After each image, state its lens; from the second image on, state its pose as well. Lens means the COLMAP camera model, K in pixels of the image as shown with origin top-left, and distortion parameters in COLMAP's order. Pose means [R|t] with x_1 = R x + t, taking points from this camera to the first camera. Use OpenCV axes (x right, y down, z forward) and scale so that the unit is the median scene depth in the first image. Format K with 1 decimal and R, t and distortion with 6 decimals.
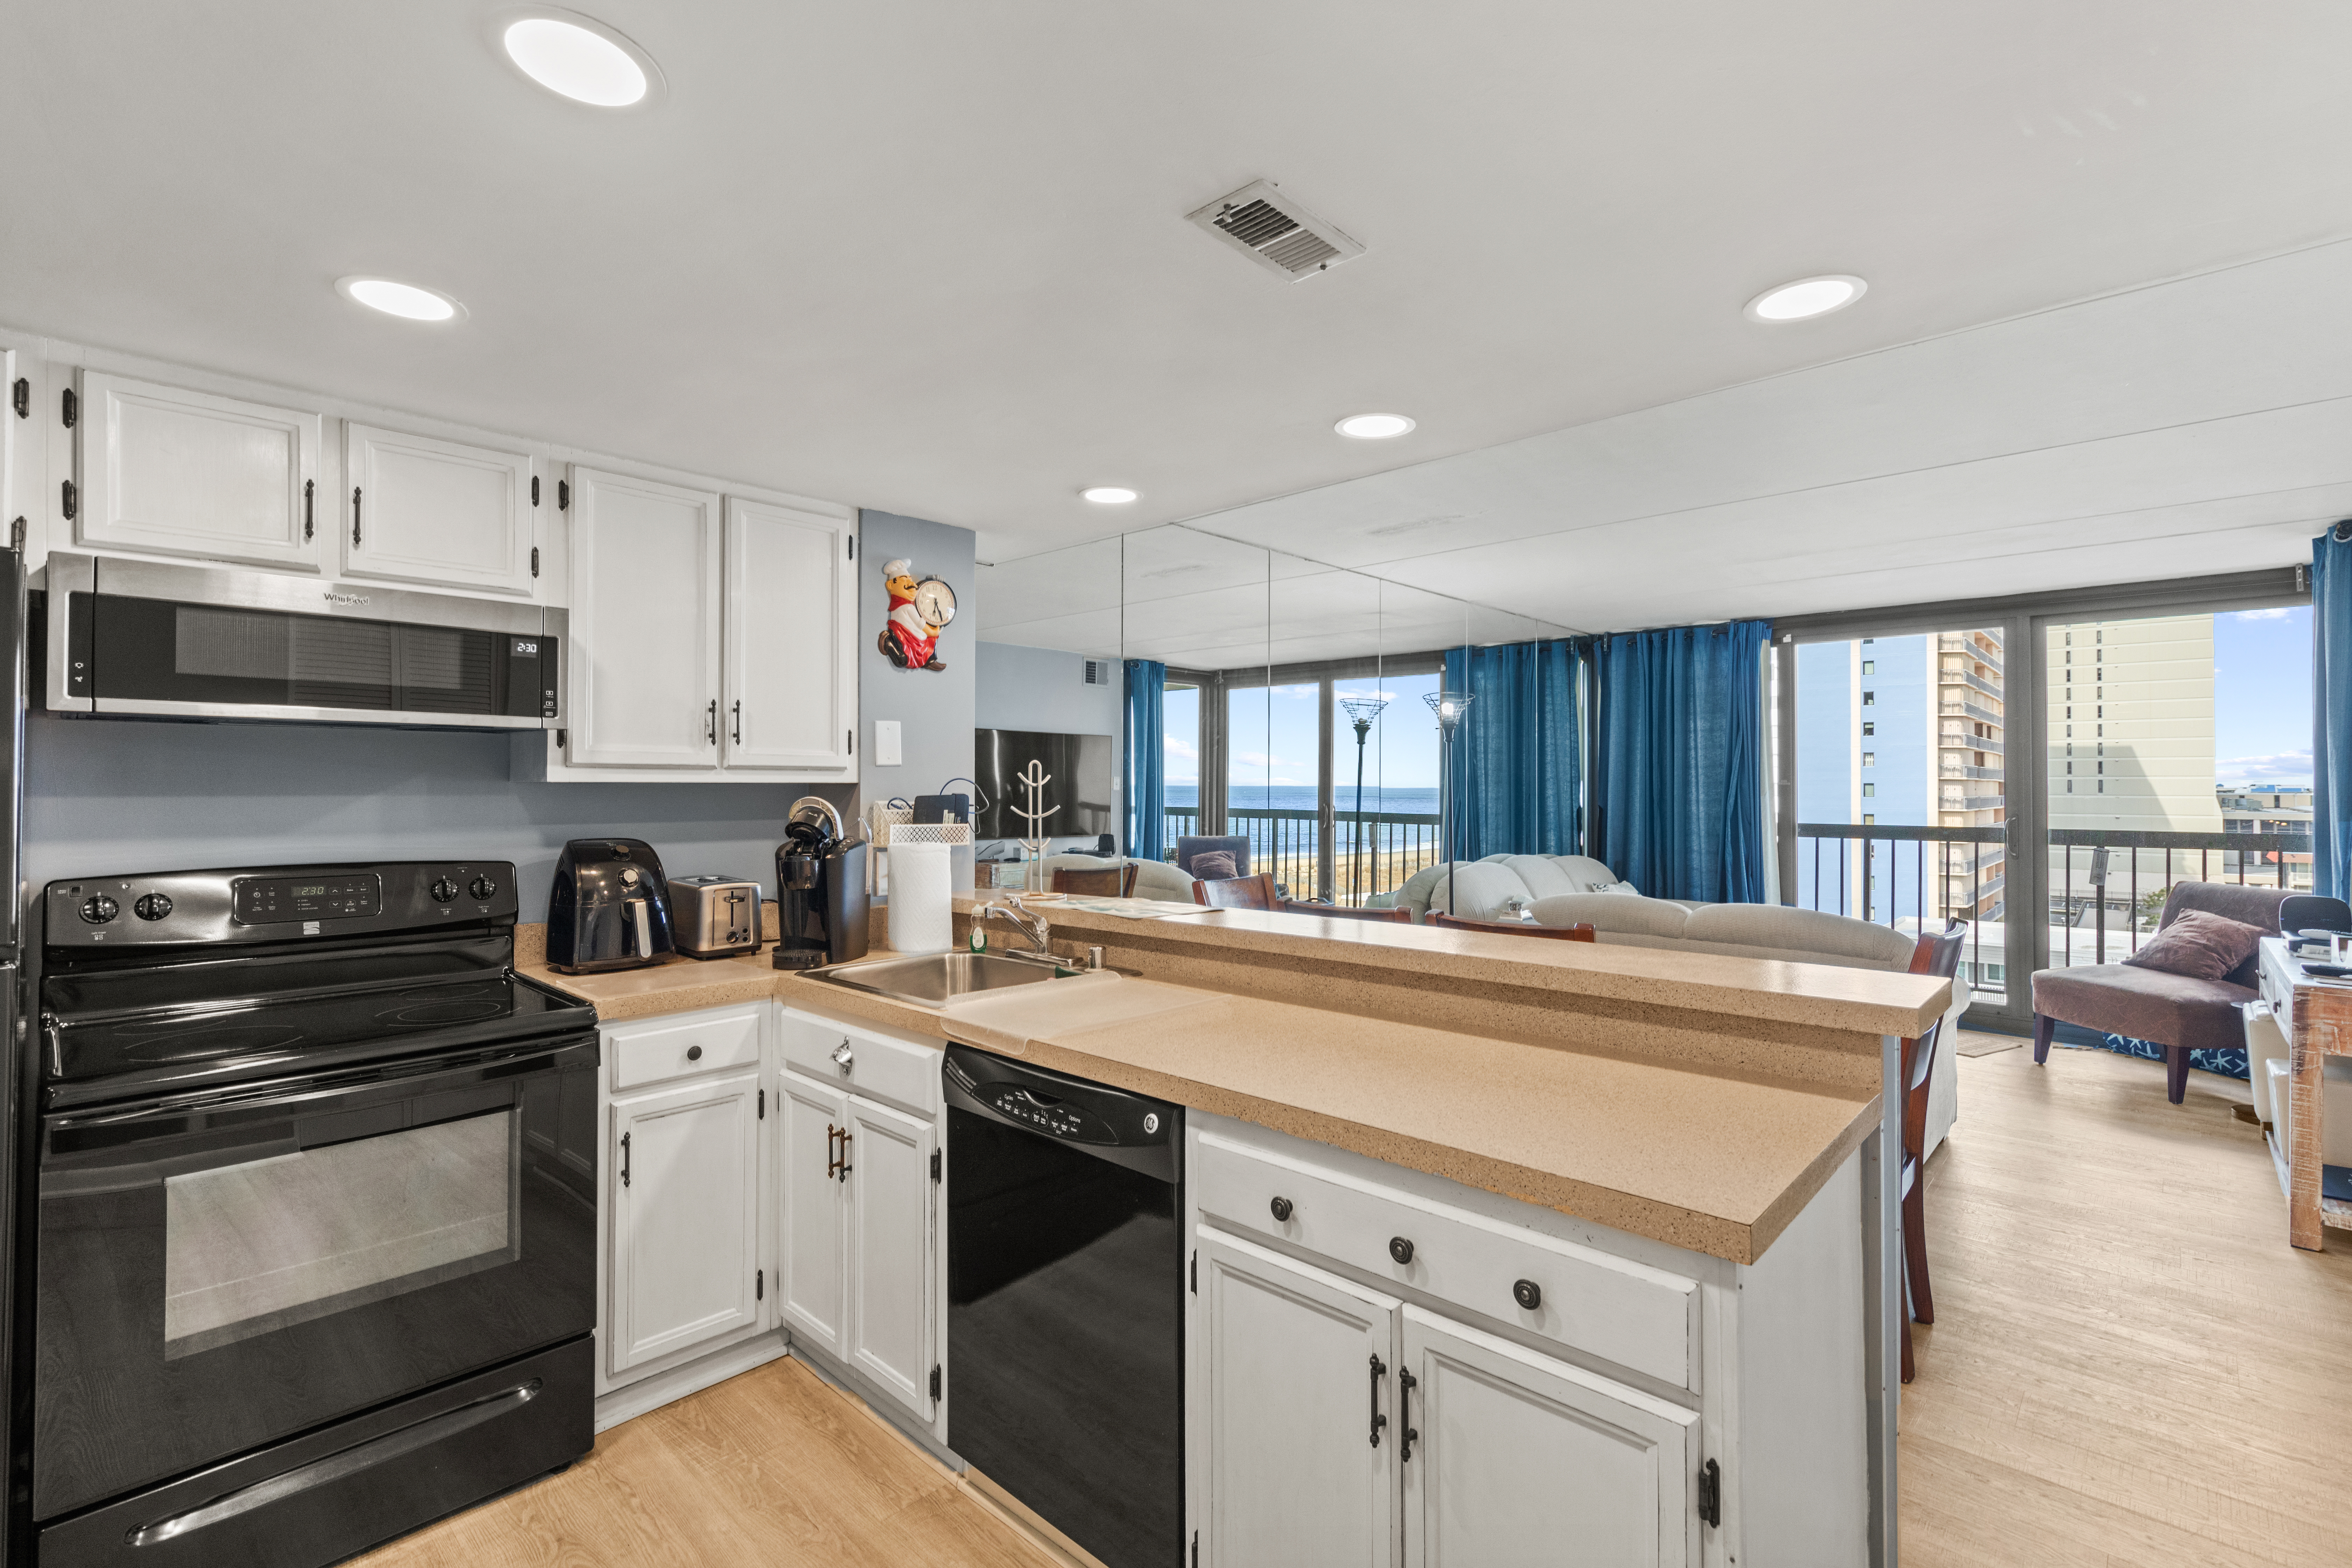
lens RADIAL K [[1057.8, 0, 1176.0], [0, 1057.8, 784.0], [0, 0, 1]] dist [-0.000638, -0.000043]
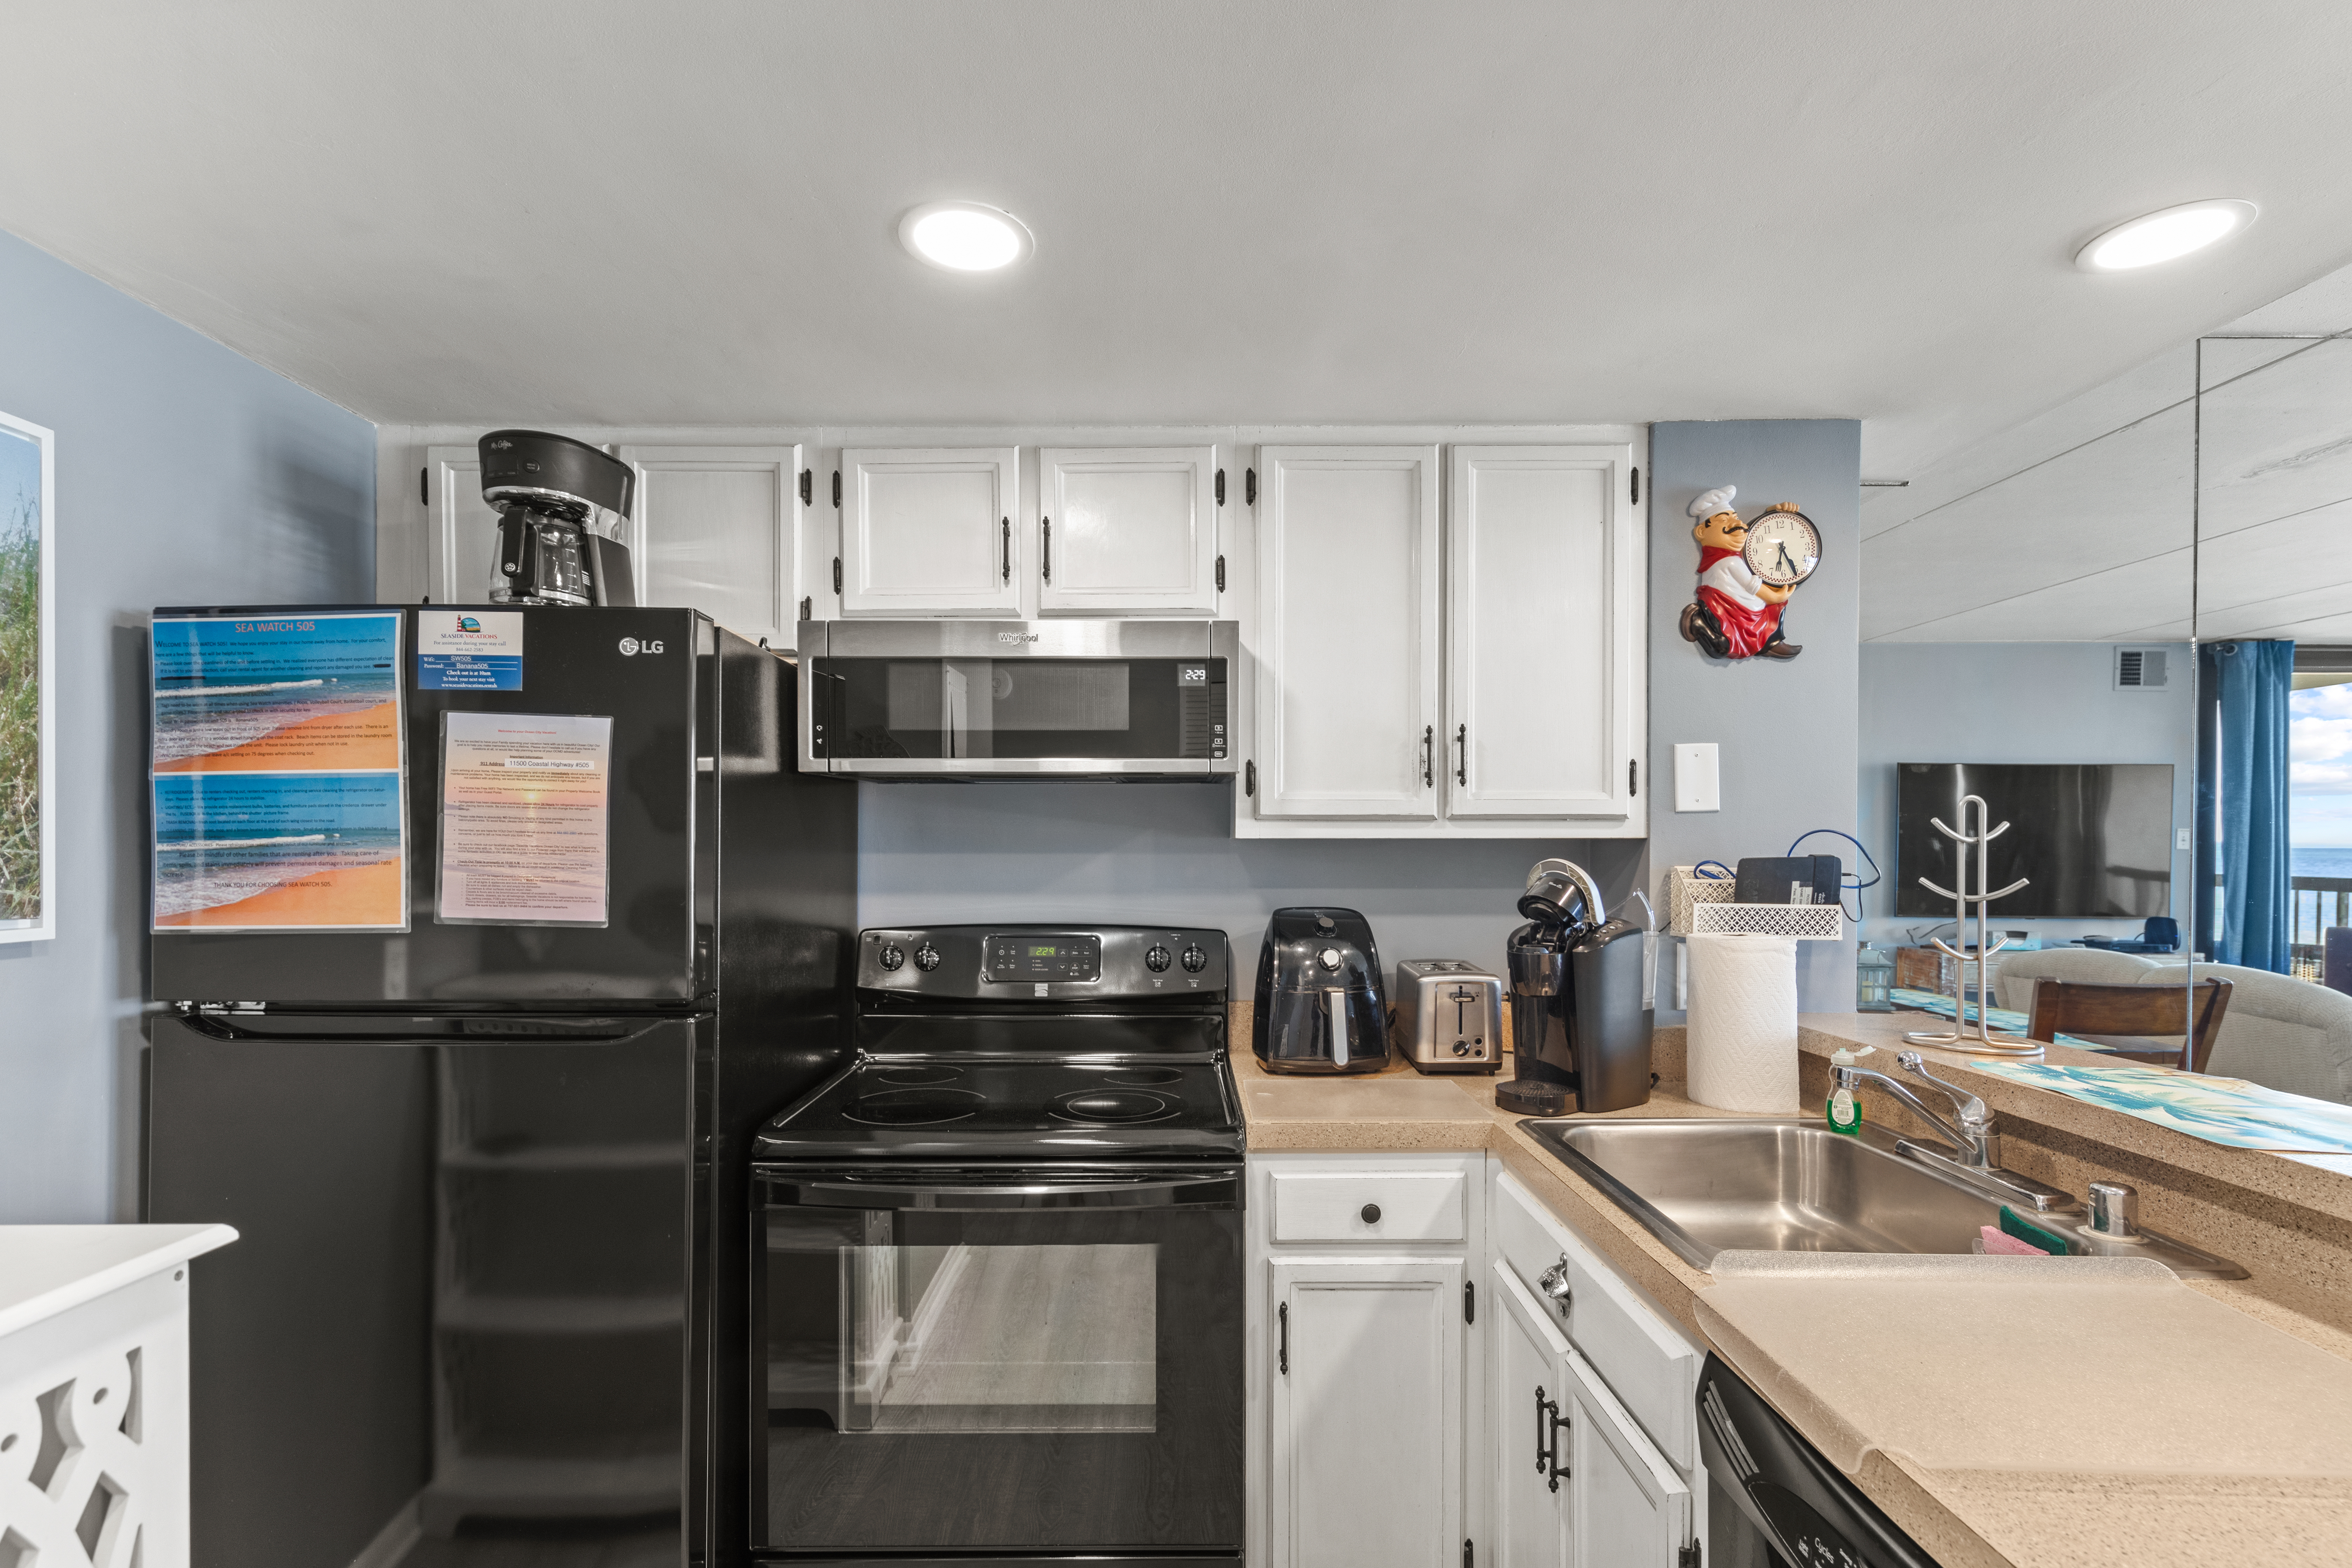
lens RADIAL K [[1078.8, 0, 1177.7], [0, 1078.8, 854.2], [0, 0, 1]] dist [0.003132, 0.000031]
pose [[0.691928, 0.006532, -0.721936, -0.014229], [0.002395, 0.999933, 0.011344, 0.000814], [0.721962, -0.009578, 0.691866, 0.339903]]
